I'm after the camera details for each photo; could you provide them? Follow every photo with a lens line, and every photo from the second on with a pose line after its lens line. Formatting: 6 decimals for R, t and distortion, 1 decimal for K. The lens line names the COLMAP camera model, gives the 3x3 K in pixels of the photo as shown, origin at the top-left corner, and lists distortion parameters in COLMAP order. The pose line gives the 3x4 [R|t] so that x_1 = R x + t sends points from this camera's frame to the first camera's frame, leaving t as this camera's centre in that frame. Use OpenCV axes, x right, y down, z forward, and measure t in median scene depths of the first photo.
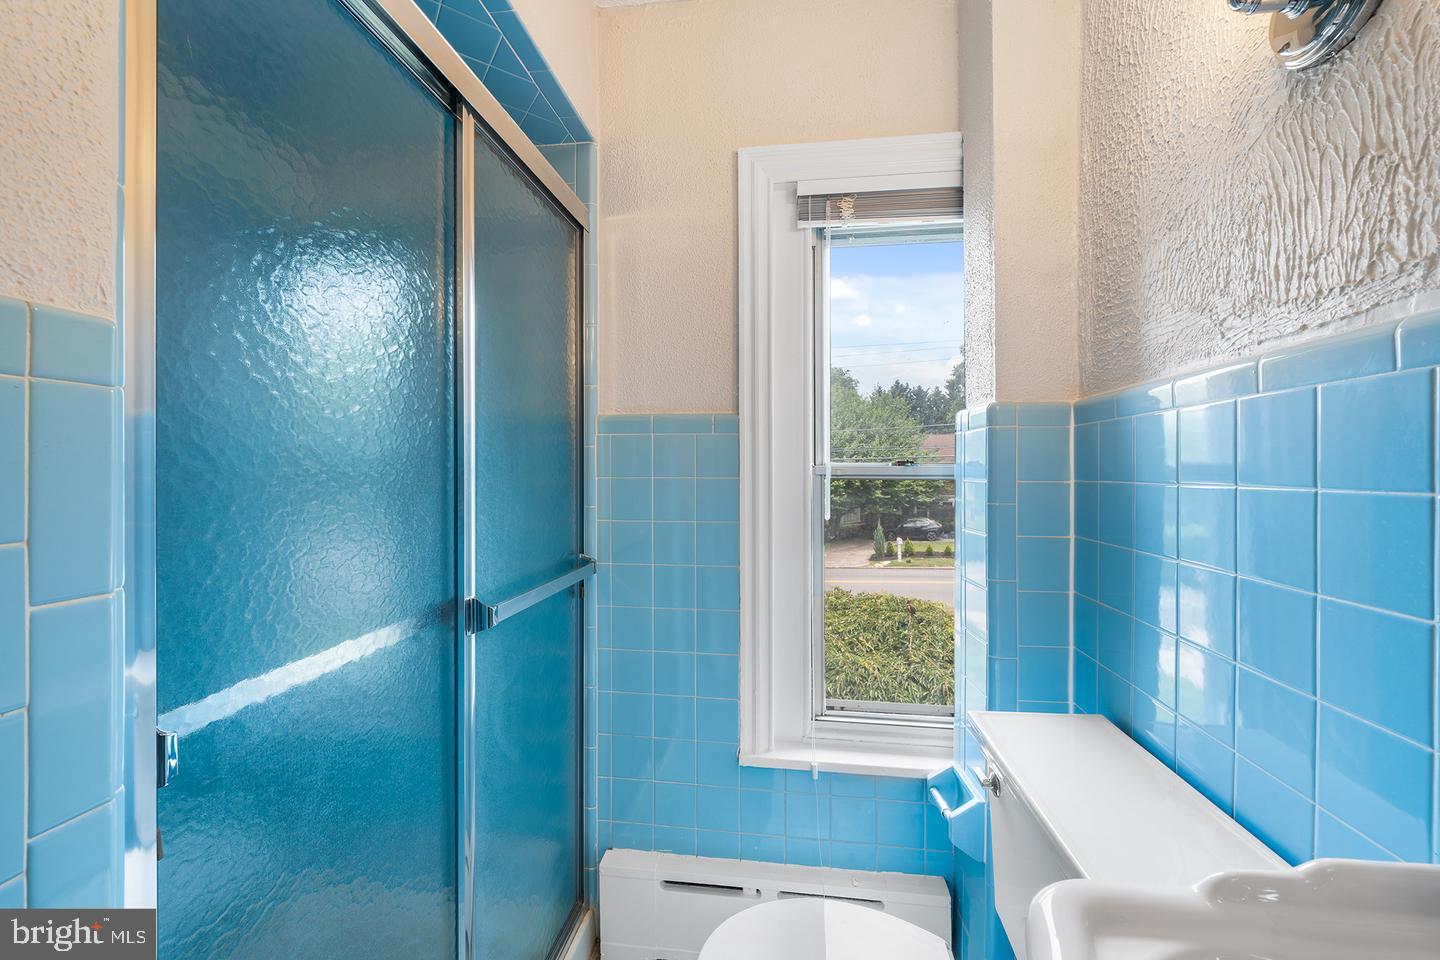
lens RADIAL K [[555.8, 0, 732.9], [0, 555.8, 470.8], [0, 0, 1]] dist [0.002753, -0.000649]
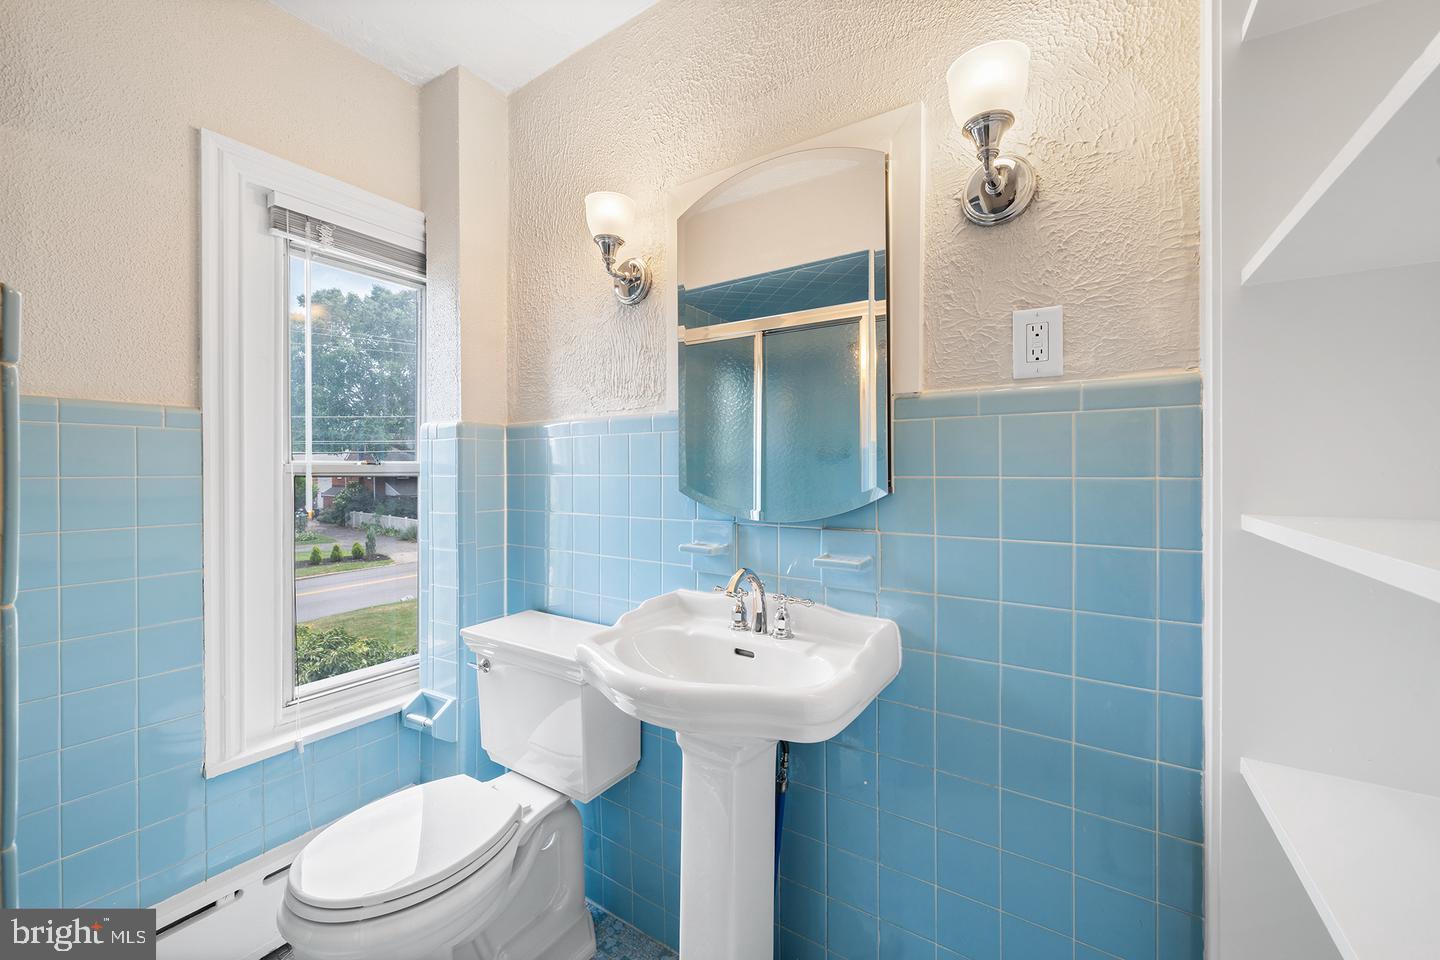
lens RADIAL K [[555.8, 0, 718.0], [0, 555.8, 471.1], [0, 0, 1]] dist [0.002753, -0.000649]
pose [[0.436312, -0.008191, 0.899758, -0.506858], [0.002568, 0.999966, 0.007858, -0.002707], [-0.899792, -0.001118, 0.436318, -0.221190]]
